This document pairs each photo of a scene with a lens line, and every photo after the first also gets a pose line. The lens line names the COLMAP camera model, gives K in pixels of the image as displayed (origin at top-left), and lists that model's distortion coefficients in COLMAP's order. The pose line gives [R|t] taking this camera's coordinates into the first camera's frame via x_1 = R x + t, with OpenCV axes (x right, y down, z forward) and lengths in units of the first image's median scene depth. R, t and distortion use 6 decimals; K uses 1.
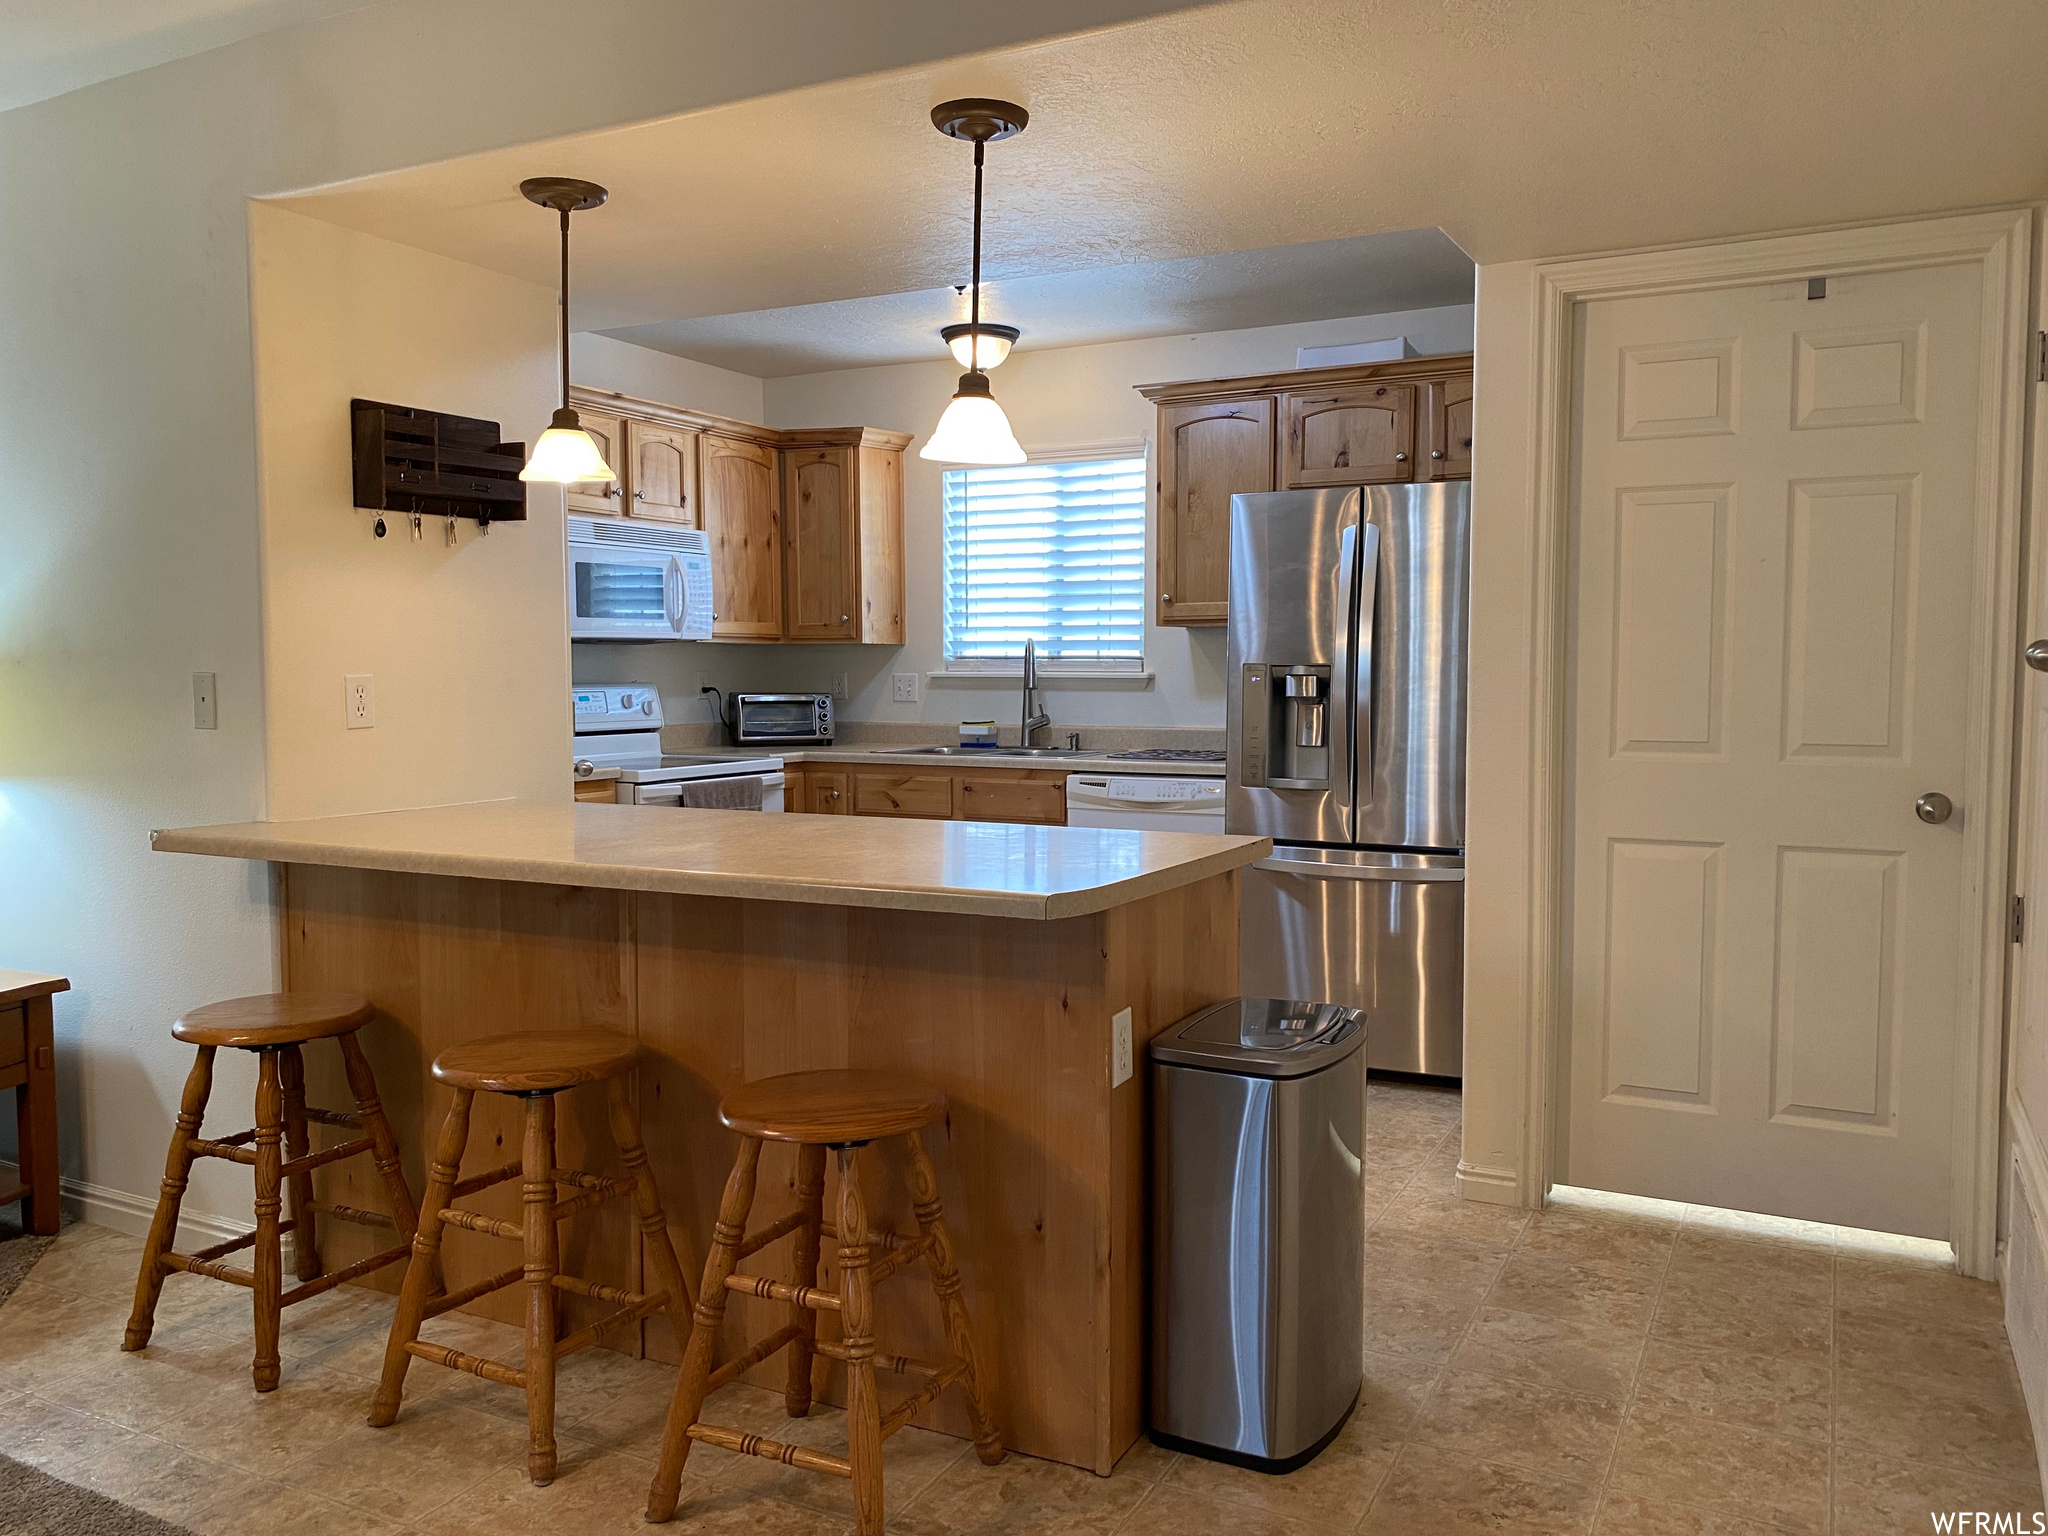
lens RADIAL K [[1558.7, 0, 1068.2], [0, 1558.7, 767.7], [0, 0, 1]] dist [0.133354, -0.151347]
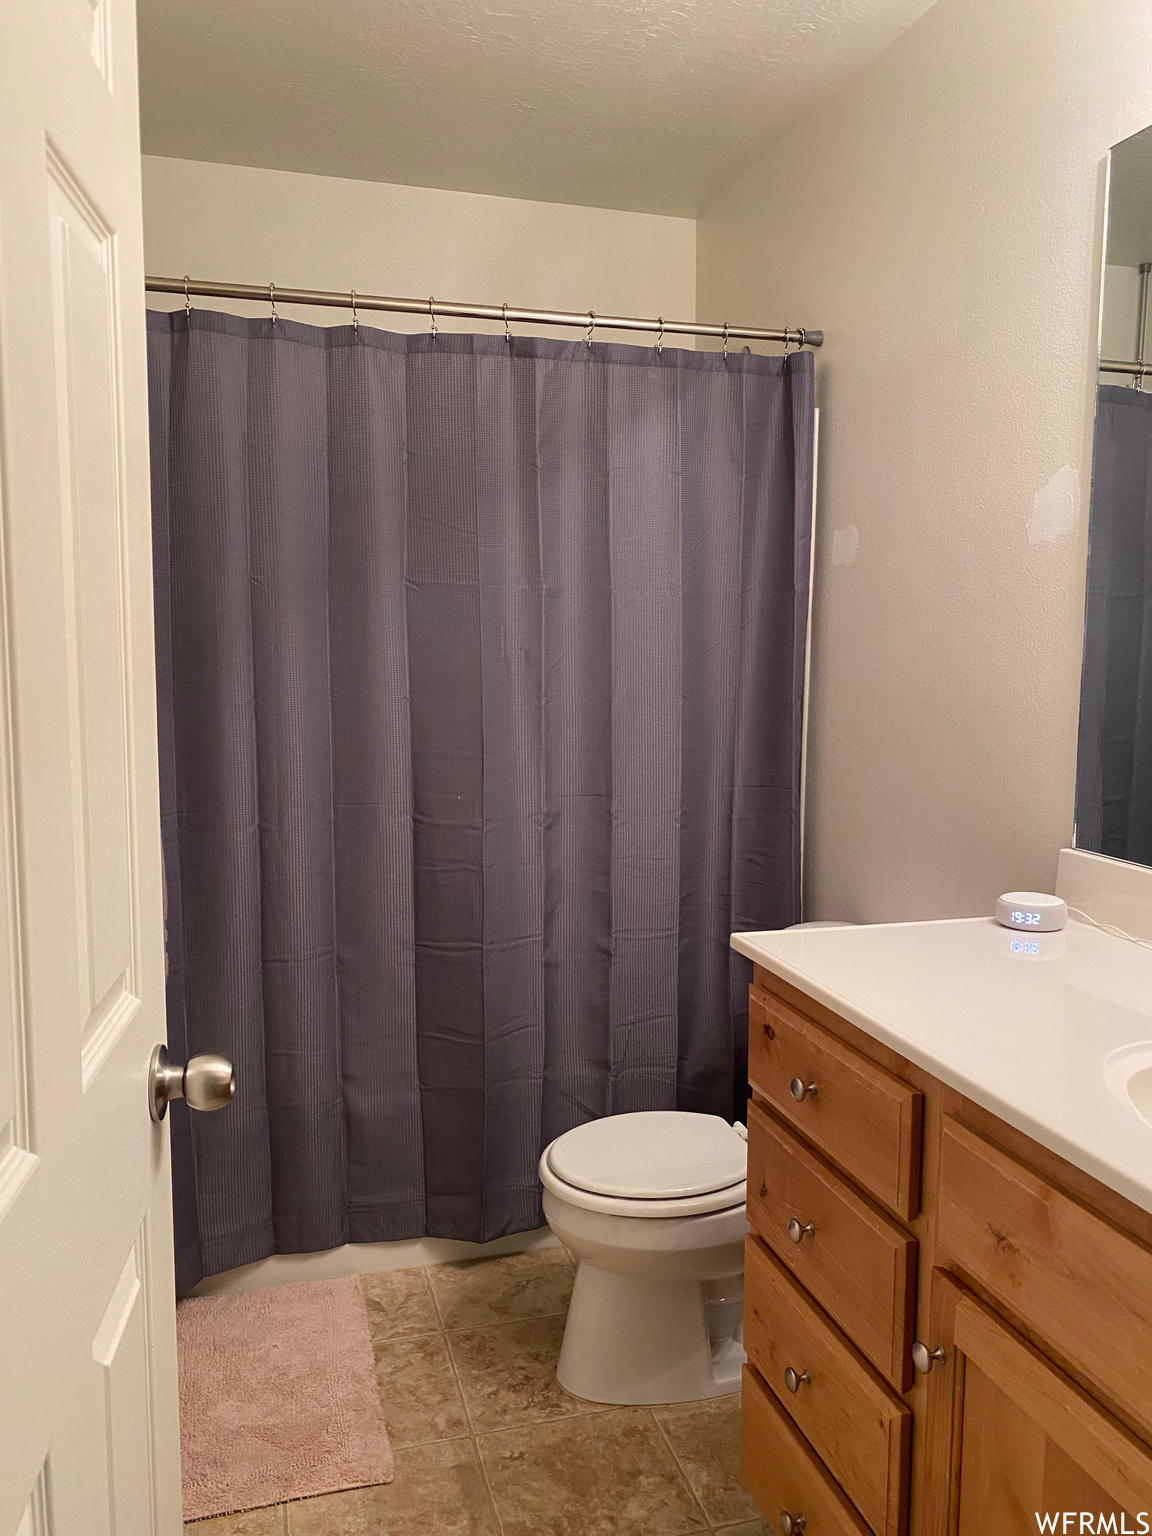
lens RADIAL K [[1158.3, 0, 581.6], [0, 1158.3, 745.3], [0, 0, 1]] dist [0.084470, -0.180869]
pose [[-0.747005, 0.057995, -0.662284, 0.507155], [-0.050695, 0.988318, 0.143725, -0.088033], [0.662883, 0.140938, -0.735338, 1.019697]]
